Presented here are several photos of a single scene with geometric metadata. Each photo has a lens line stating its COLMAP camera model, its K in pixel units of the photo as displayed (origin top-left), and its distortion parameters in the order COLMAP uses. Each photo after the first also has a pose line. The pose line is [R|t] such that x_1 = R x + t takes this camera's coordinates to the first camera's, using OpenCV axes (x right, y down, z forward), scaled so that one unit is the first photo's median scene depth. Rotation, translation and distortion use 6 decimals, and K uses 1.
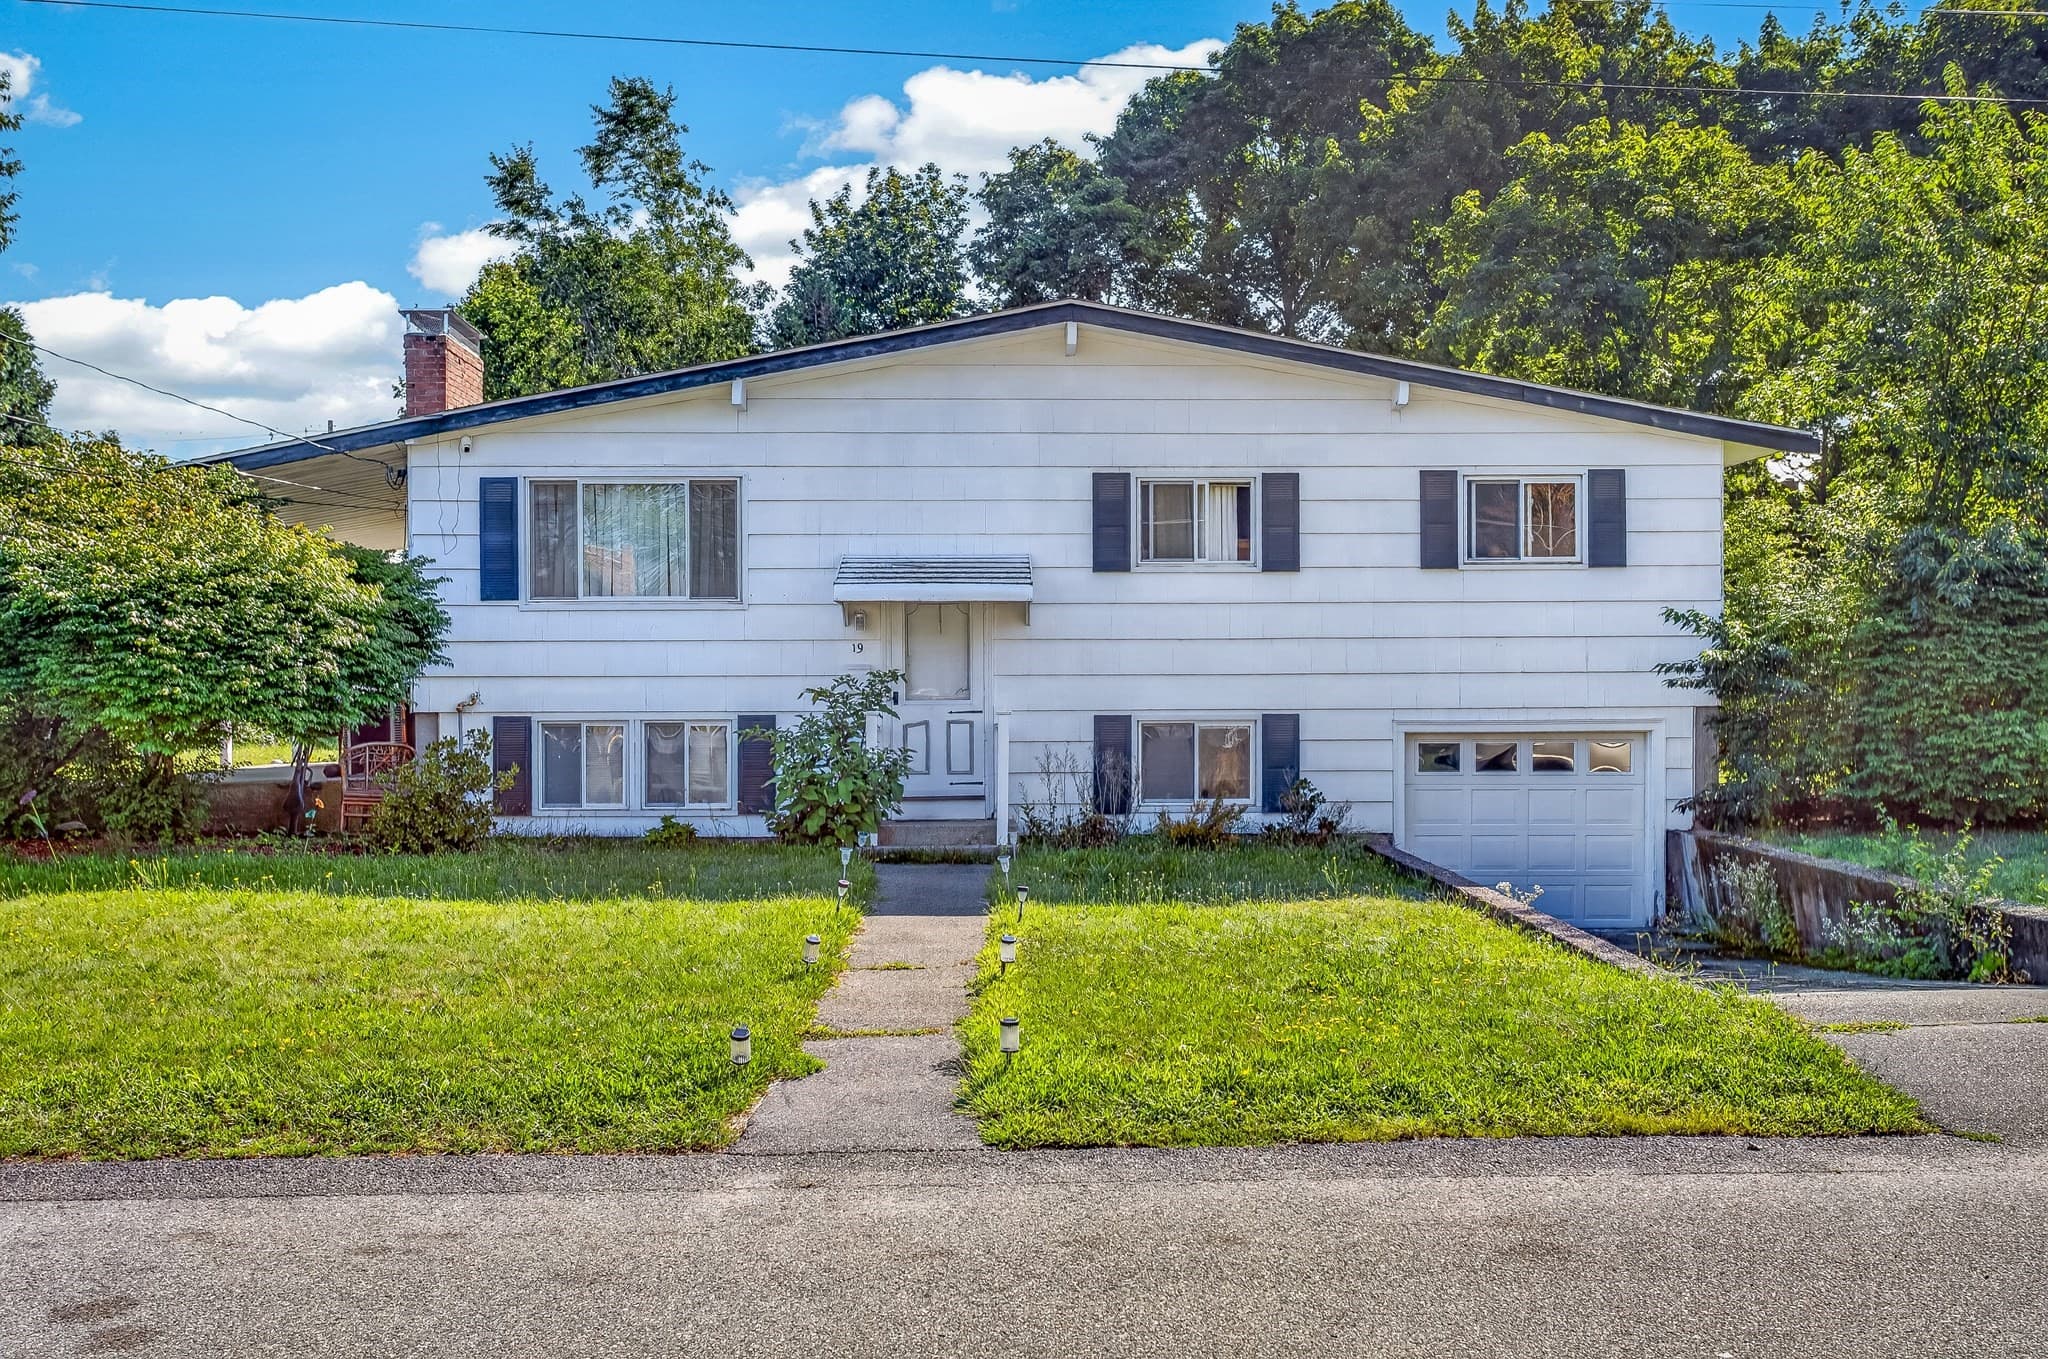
lens RADIAL K [[2003.6, 0, 1032.3], [0, 2003.6, 716.4], [0, 0, 1]] dist [0.024558, -0.020623]
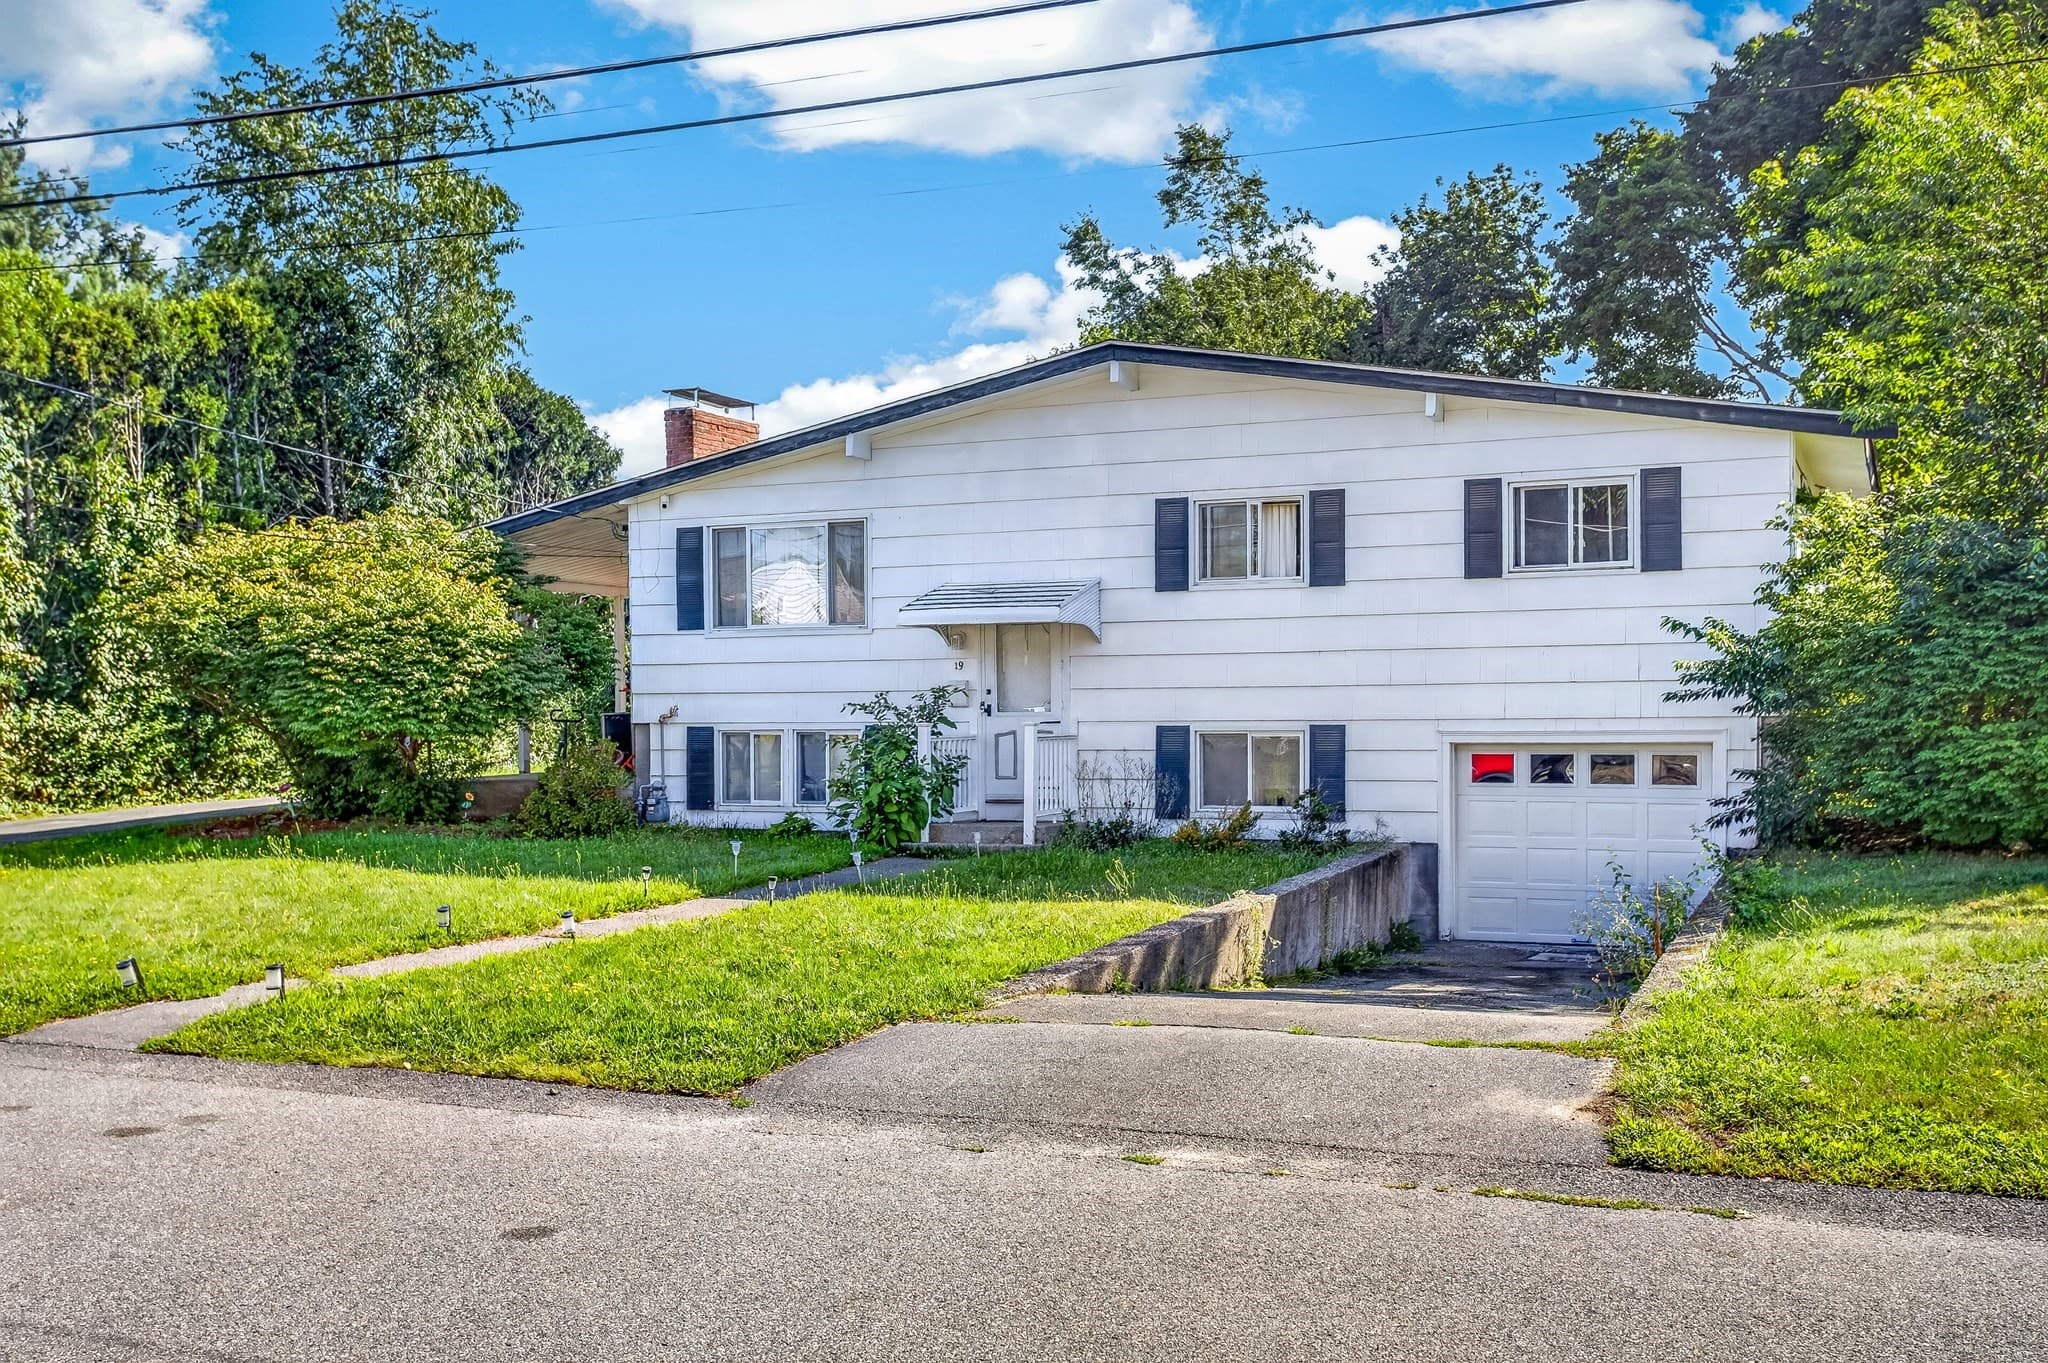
lens RADIAL K [[2003.6, 0, 1032.3], [0, 2003.6, 718.4], [0, 0, 1]] dist [0.024558, -0.020623]
pose [[0.899364, -0.001189, -0.437198, 0.442515], [0.001357, 0.999999, 0.000072, -0.004710], [0.437198, -0.000659, 0.899365, 0.010250]]
